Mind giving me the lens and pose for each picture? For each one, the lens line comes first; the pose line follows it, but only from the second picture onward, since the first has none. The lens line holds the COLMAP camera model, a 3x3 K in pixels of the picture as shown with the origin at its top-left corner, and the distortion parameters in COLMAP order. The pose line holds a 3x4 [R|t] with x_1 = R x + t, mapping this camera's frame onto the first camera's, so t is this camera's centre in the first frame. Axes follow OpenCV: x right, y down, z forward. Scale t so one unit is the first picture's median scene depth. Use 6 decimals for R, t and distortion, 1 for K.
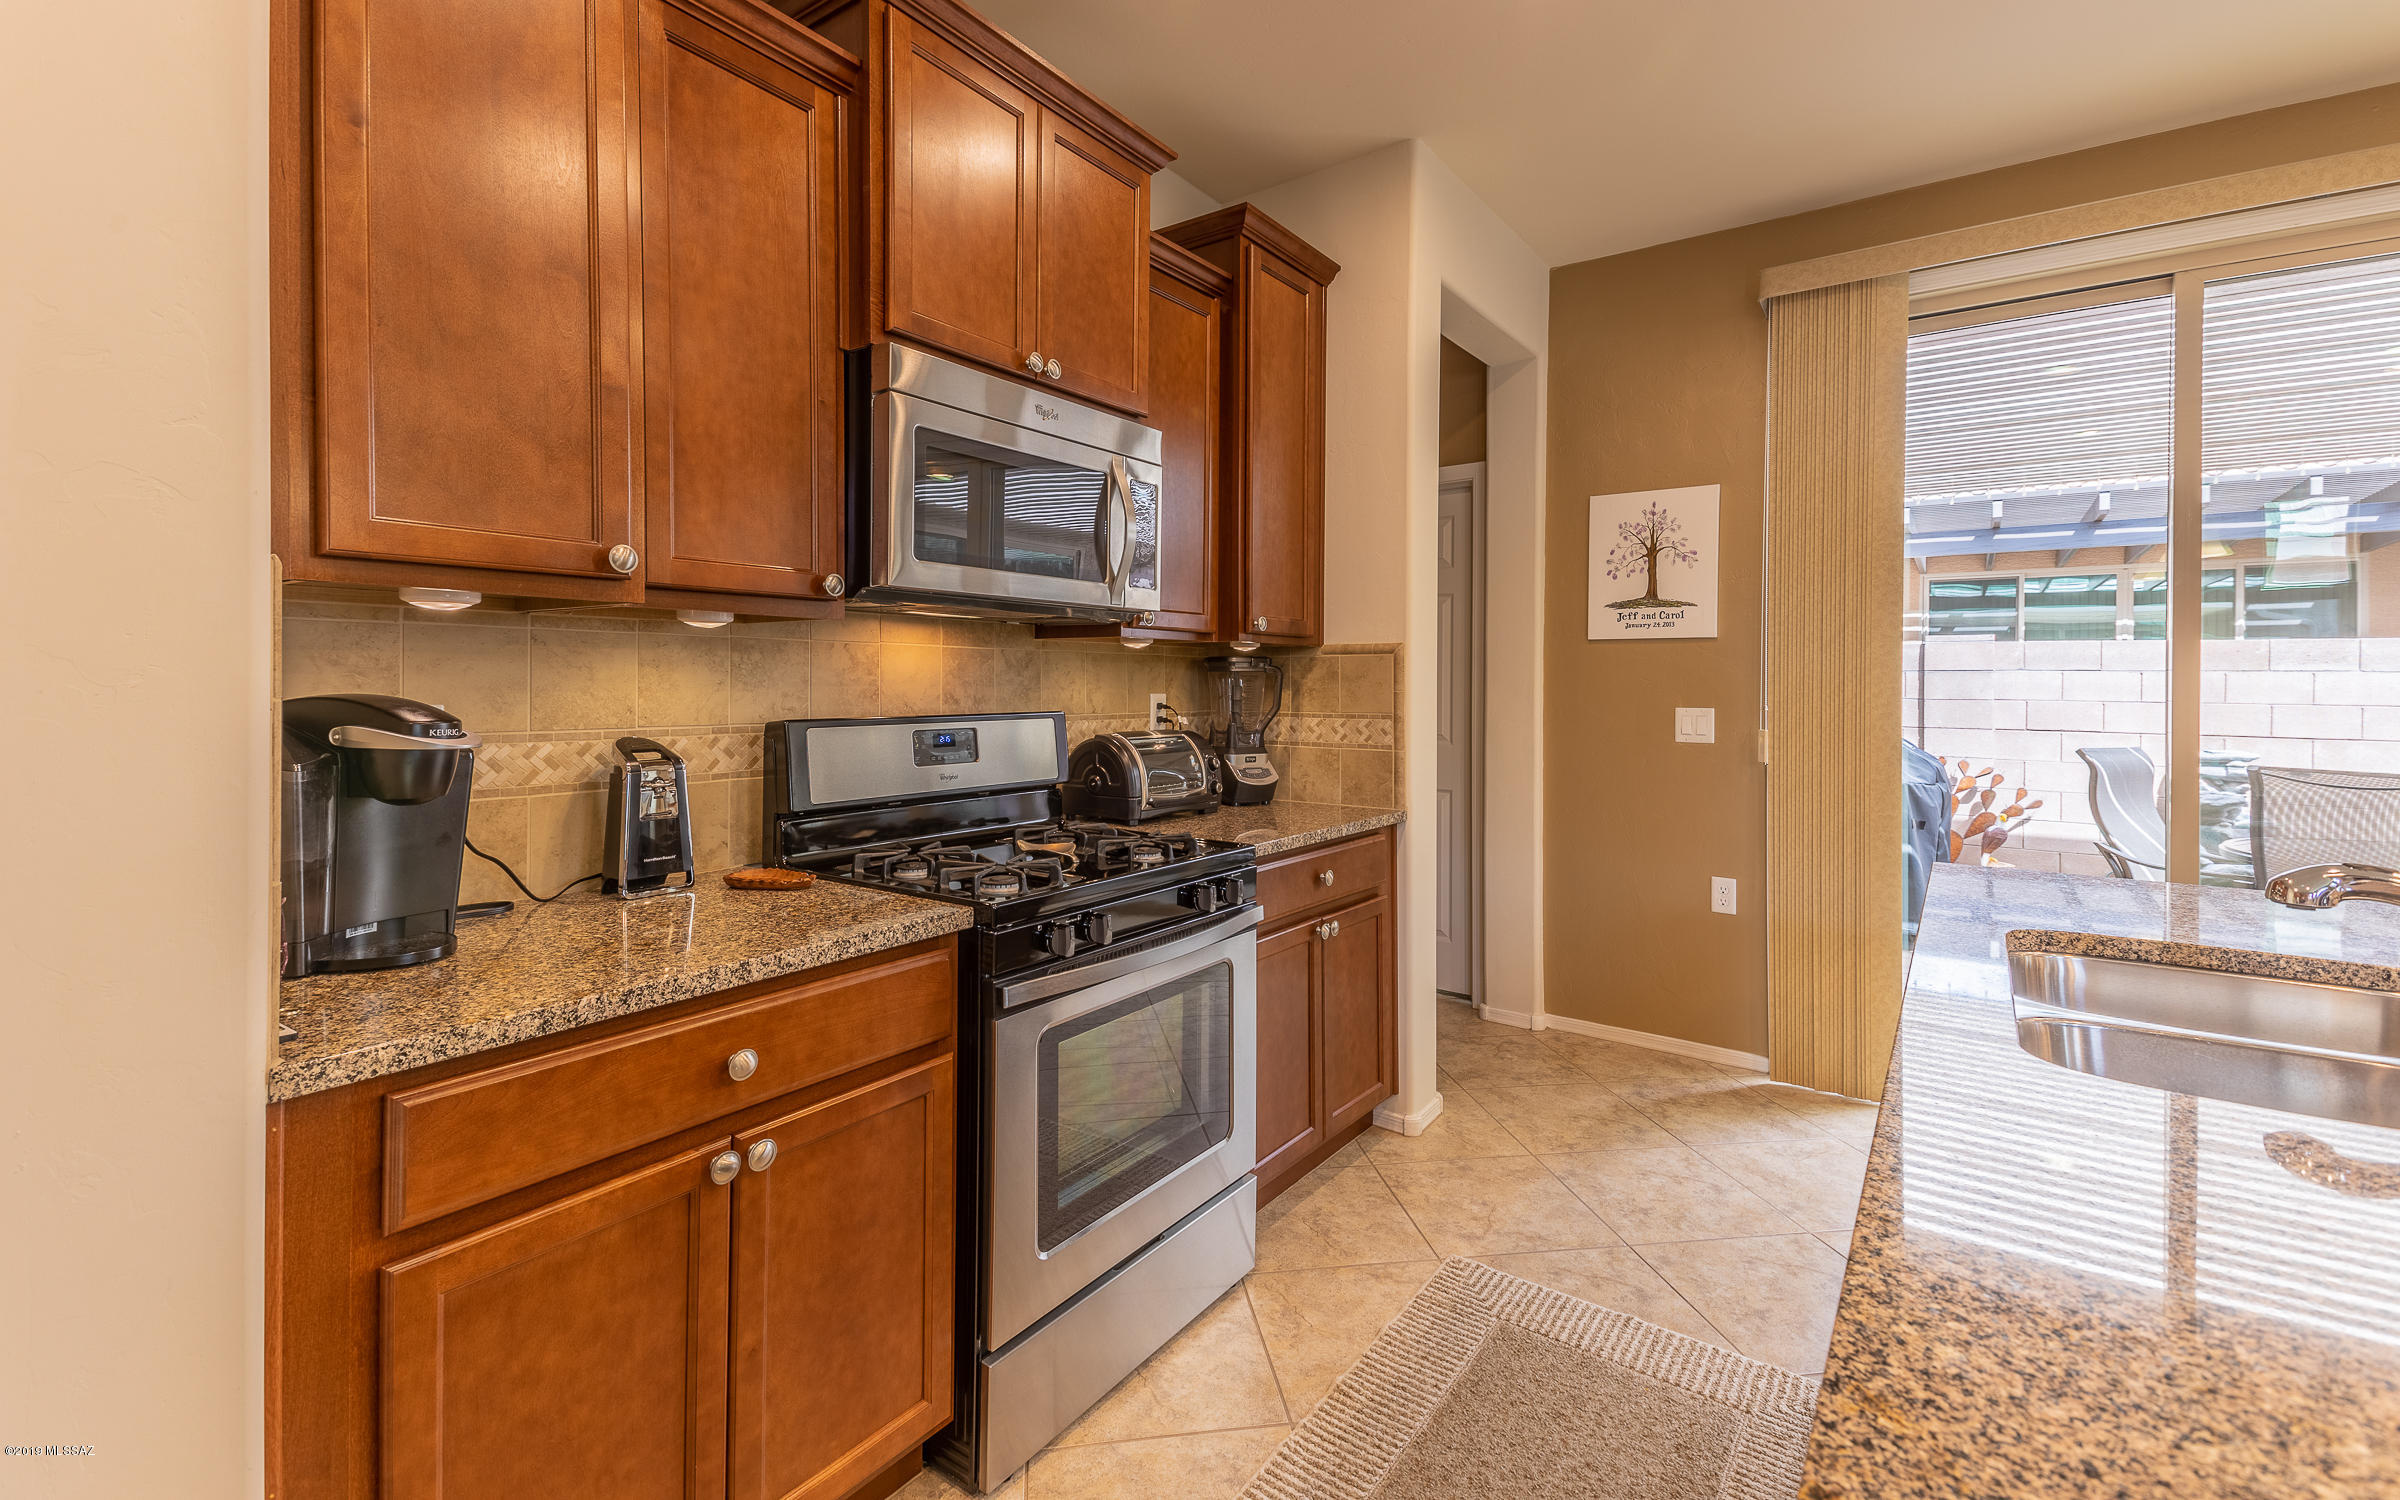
lens RADIAL K [[1054.6, 0, 1191.7], [0, 1054.6, 682.8], [0, 0, 1]] dist [0.069637, -0.029816]
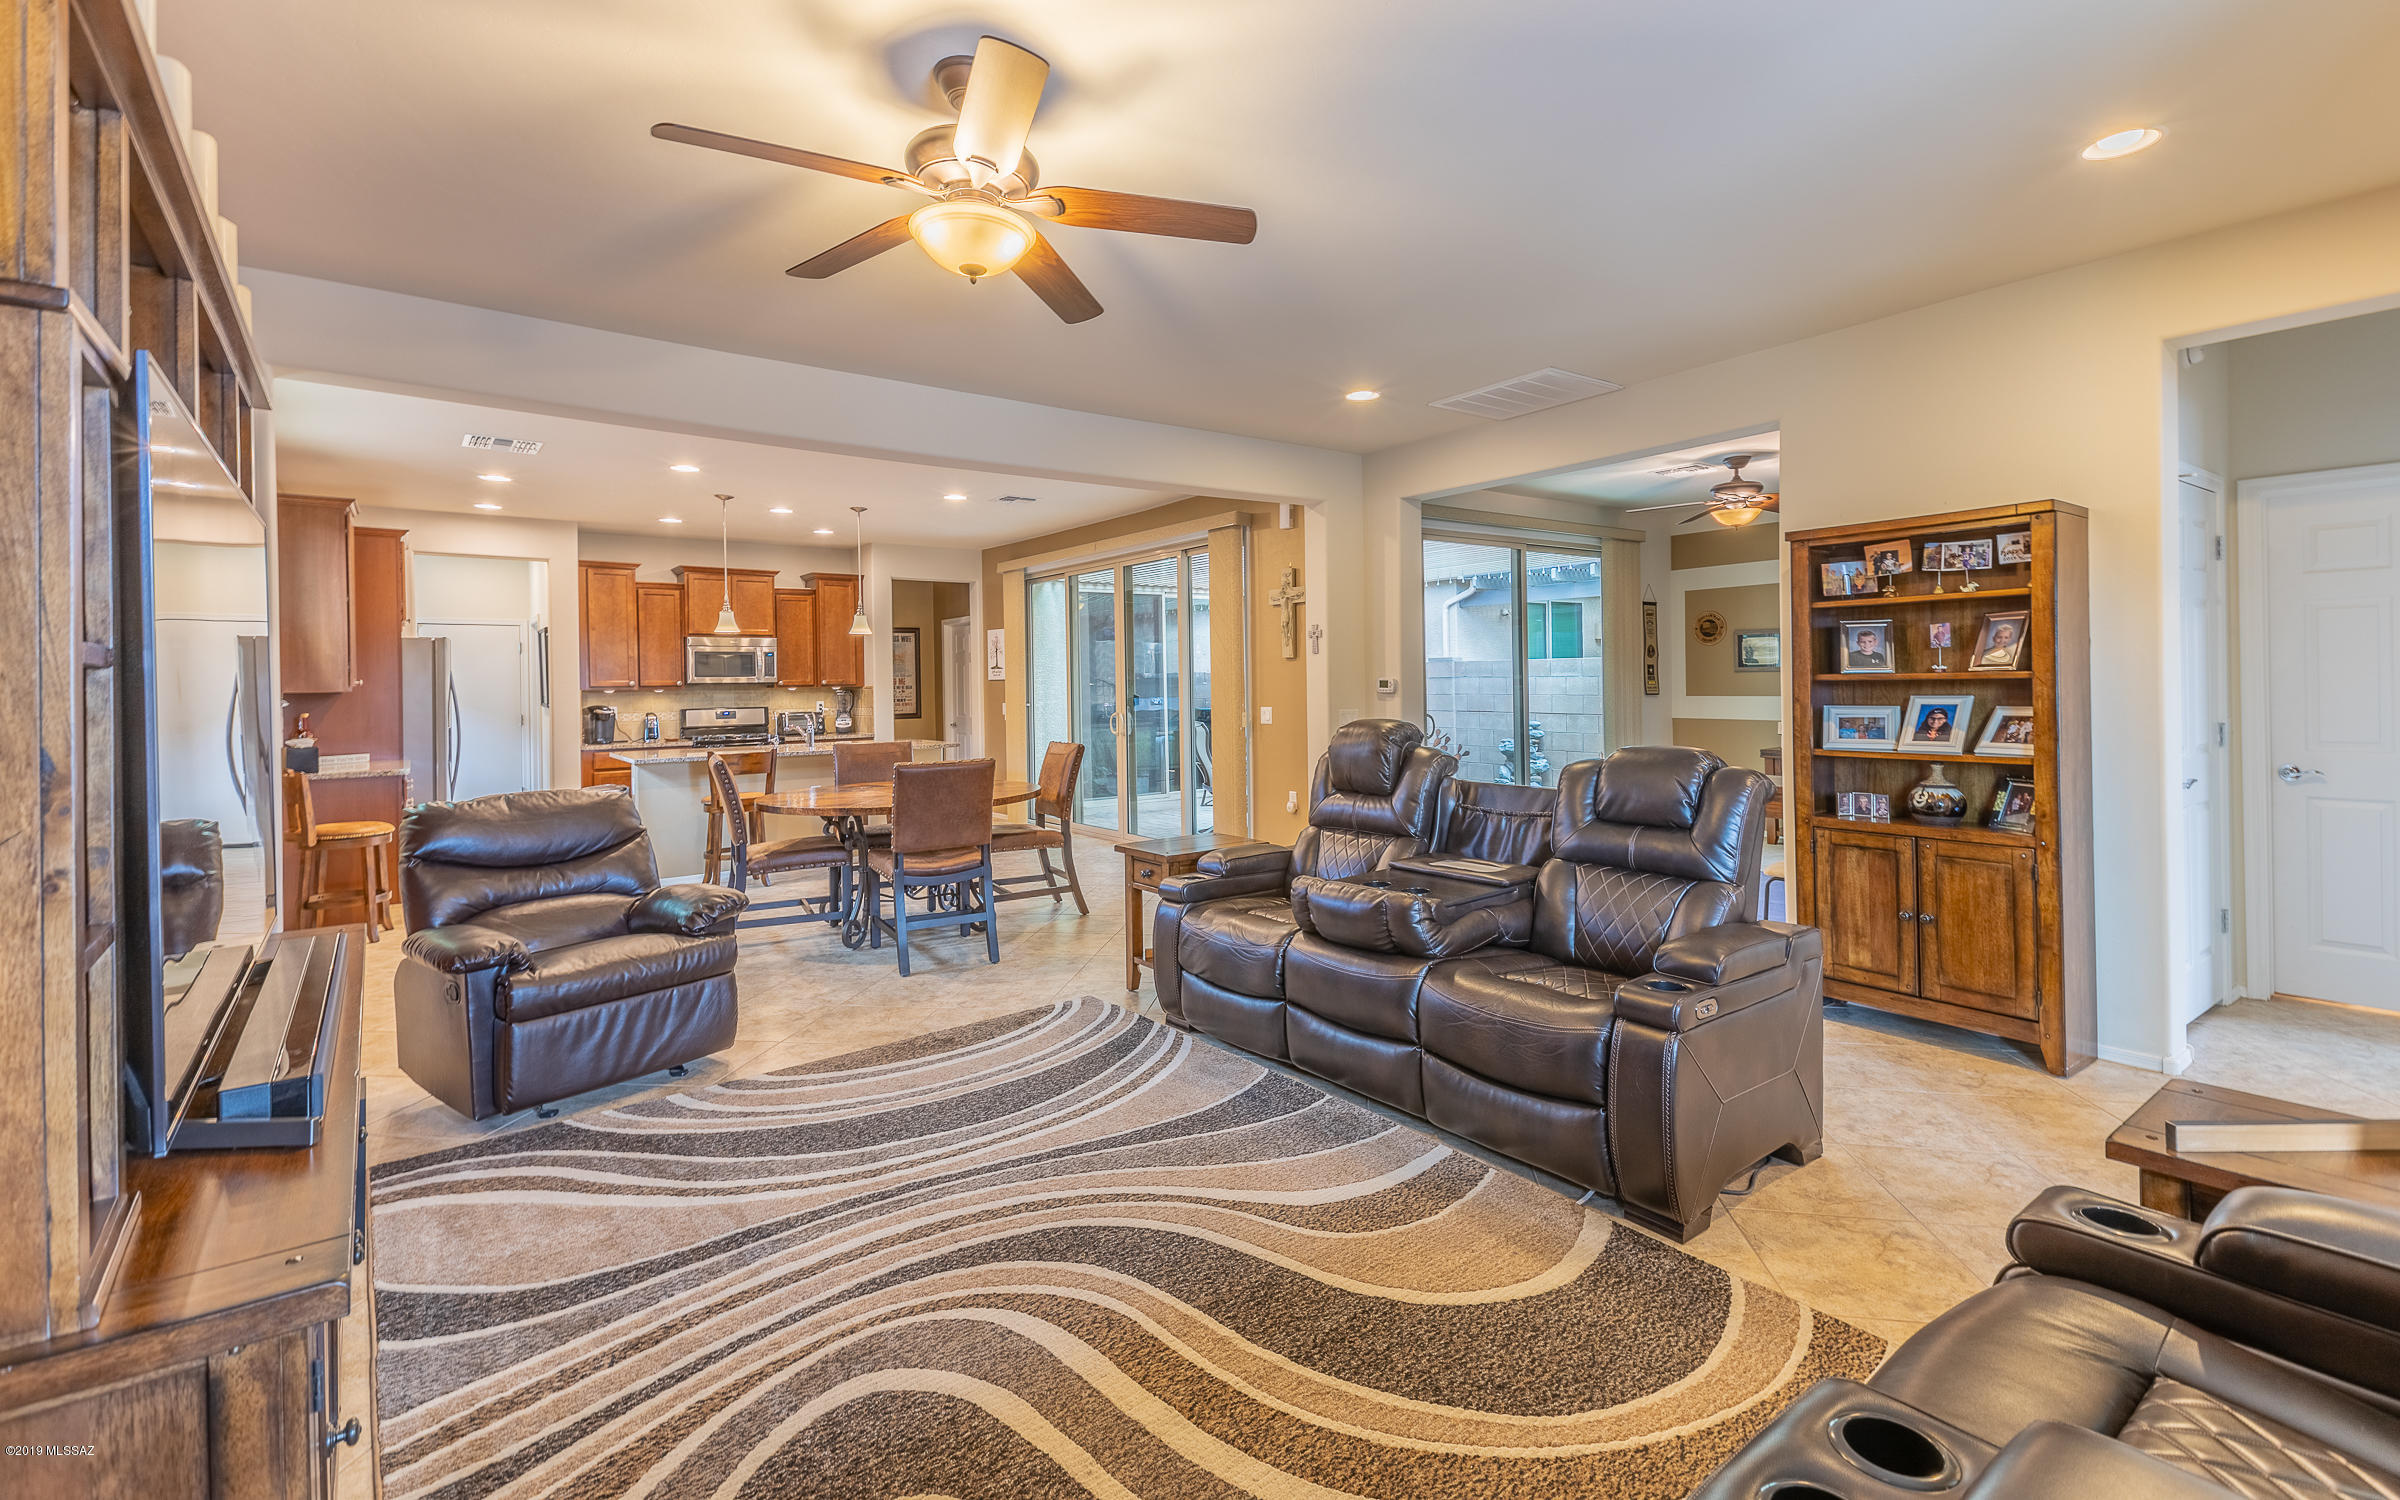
lens RADIAL K [[1054.6, 0, 1191.7], [0, 1054.6, 682.8], [0, 0, 1]] dist [0.069637, -0.029816]
pose [[0.954422, -0.024998, -0.297411, 3.427531], [0.024373, 0.999686, -0.005809, -0.001318], [0.297463, -0.001704, 0.954732, -3.092579]]
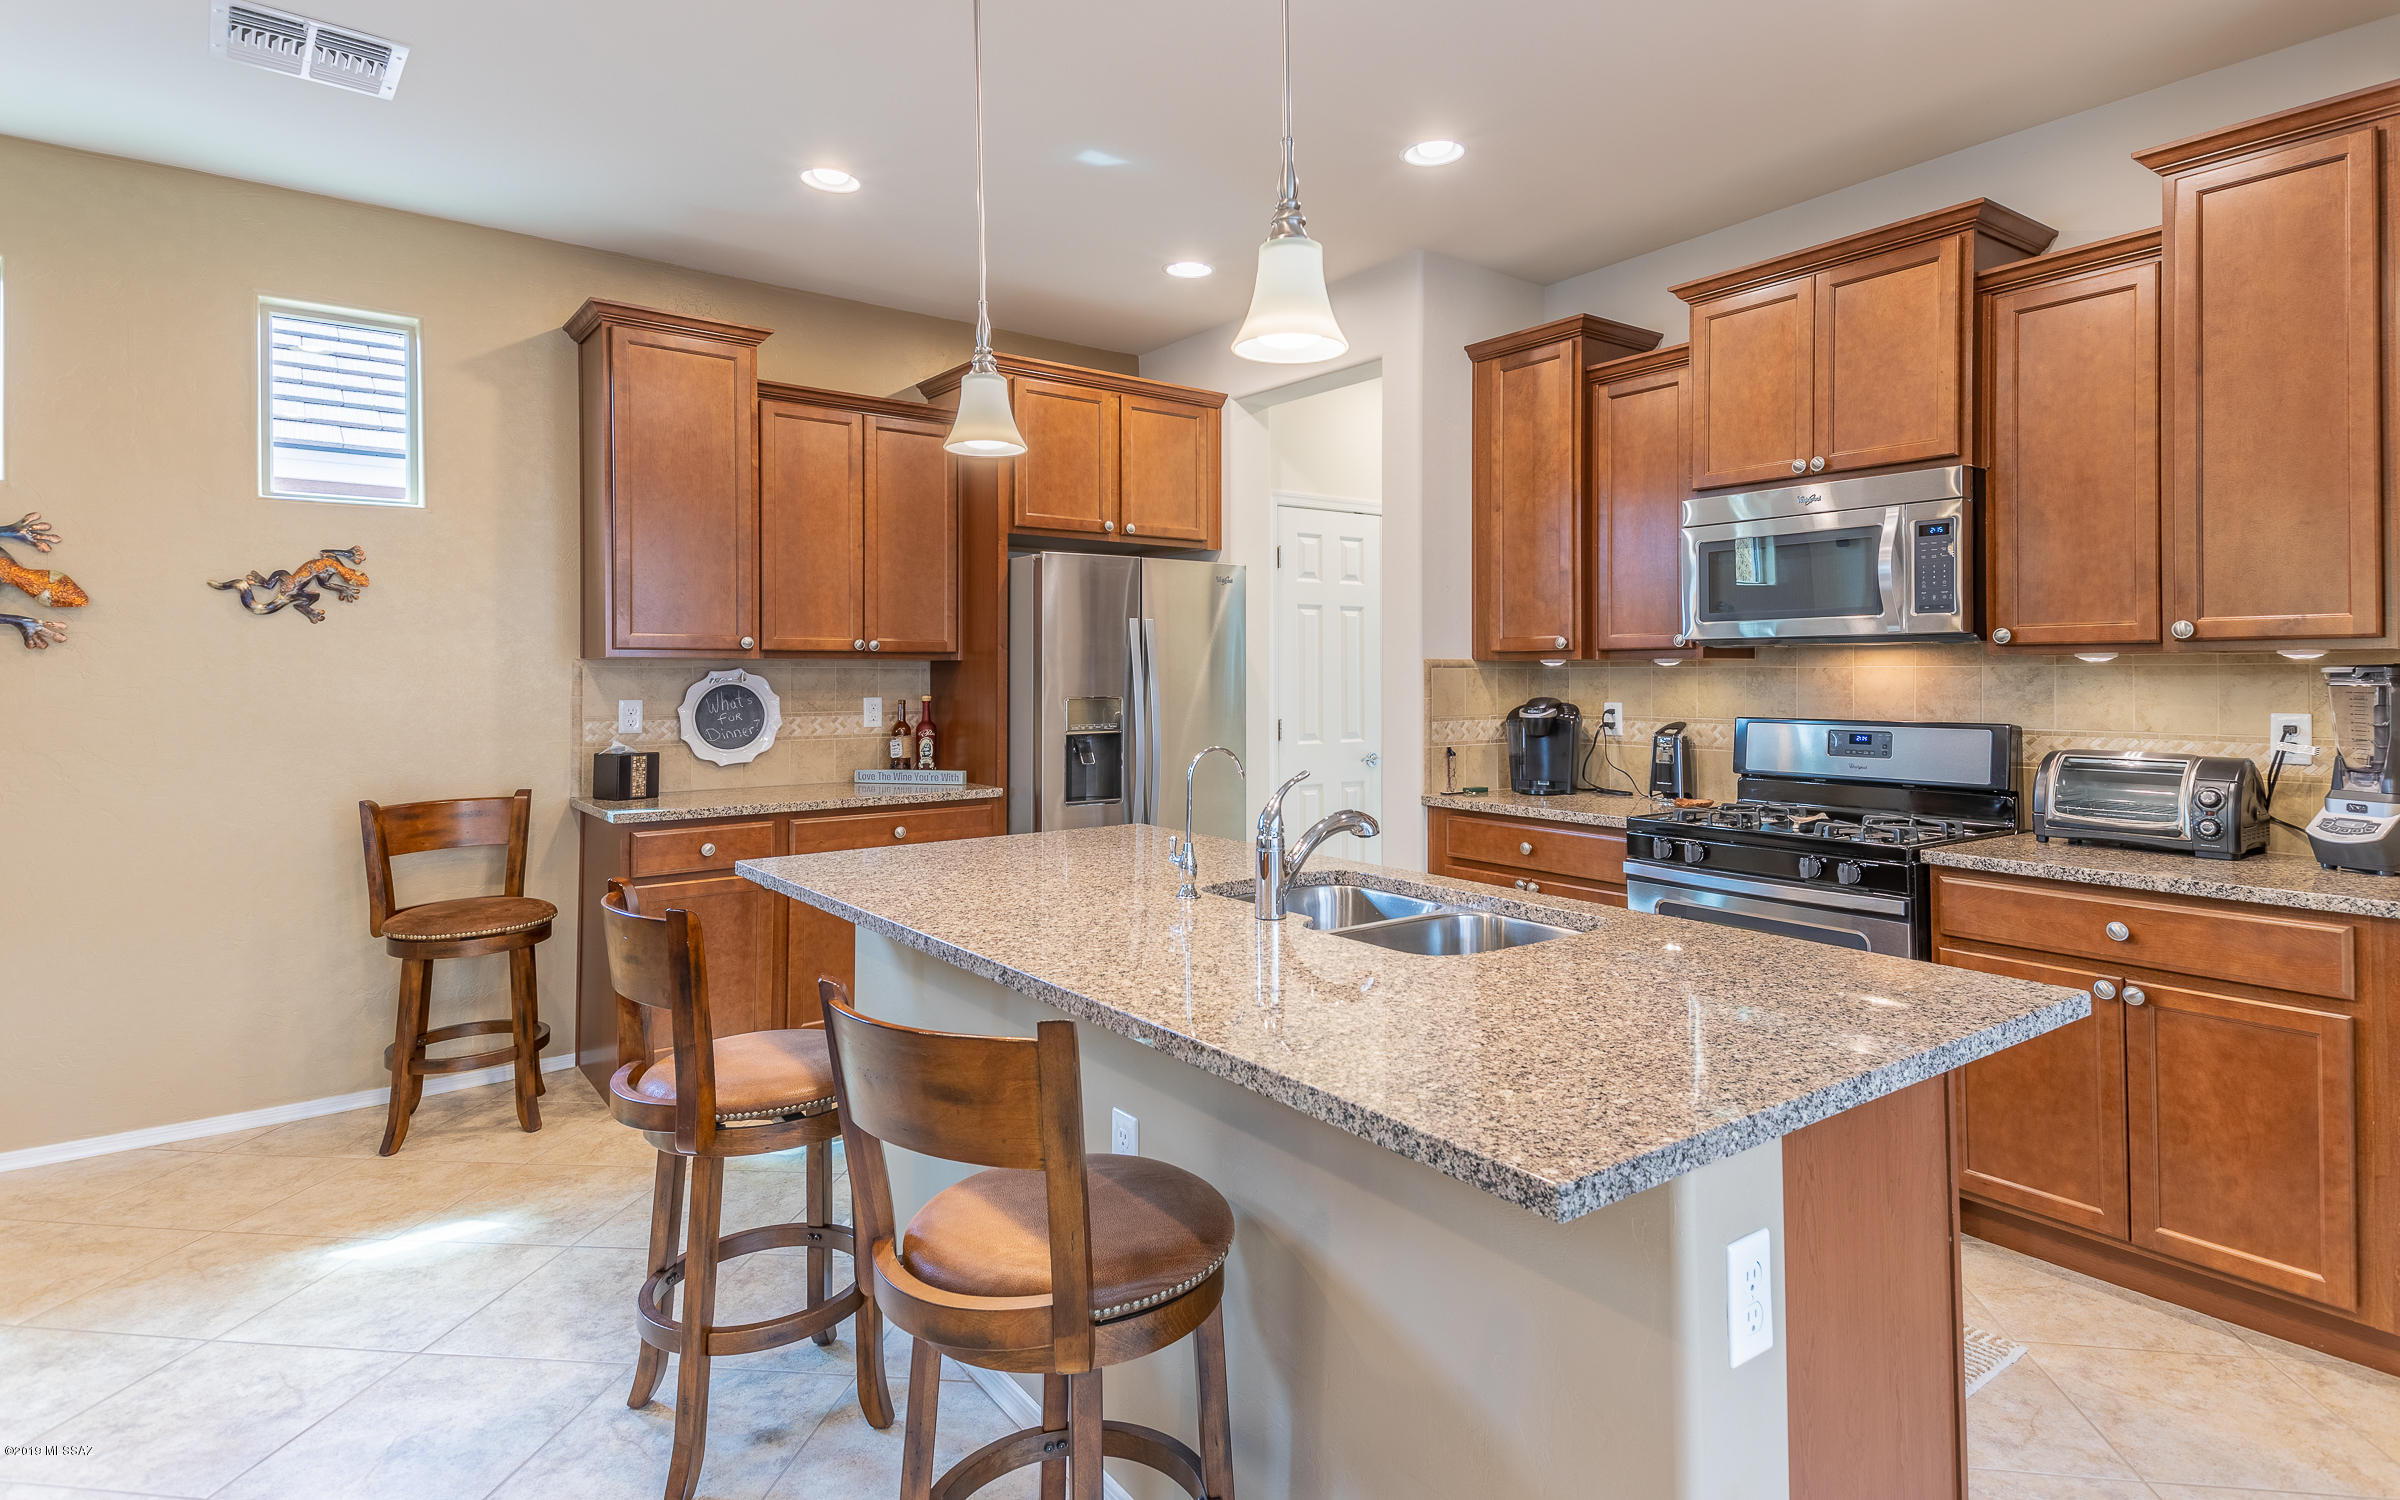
lens RADIAL K [[1263.2, 0, 1256.9], [0, 1263.2, 668.8], [0, 0, 1]] dist [0.086949, -0.001015]
pose [[-0.280719, -0.015818, -0.959660, 1.812874], [-0.004285, 0.999875, -0.015227, -0.007156], [0.959780, -0.000162, -0.280752, 0.861872]]
